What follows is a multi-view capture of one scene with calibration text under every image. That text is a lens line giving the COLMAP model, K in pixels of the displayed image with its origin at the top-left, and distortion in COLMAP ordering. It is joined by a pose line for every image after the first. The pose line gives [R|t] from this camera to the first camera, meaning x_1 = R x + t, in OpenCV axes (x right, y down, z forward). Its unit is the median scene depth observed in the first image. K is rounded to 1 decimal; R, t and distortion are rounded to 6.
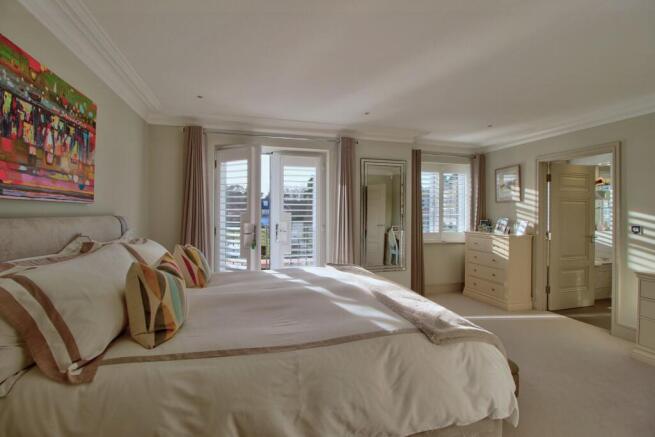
lens RADIAL K [[303.8, 0, 331.4], [0, 303.8, 213.7], [0, 0, 1]] dist [-0.027798, -0.000769]
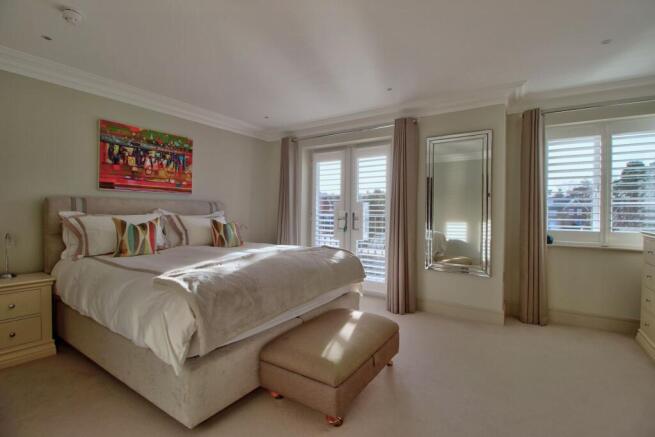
lens RADIAL K [[303.8, 0, 334.4], [0, 303.8, 214.3], [0, 0, 1]] dist [-0.027798, -0.000769]
pose [[0.655028, 0.003425, -0.755597, 1.412472], [-0.008975, 0.999954, -0.003247, 0.099537], [0.755551, 0.008909, 0.655029, 0.581154]]
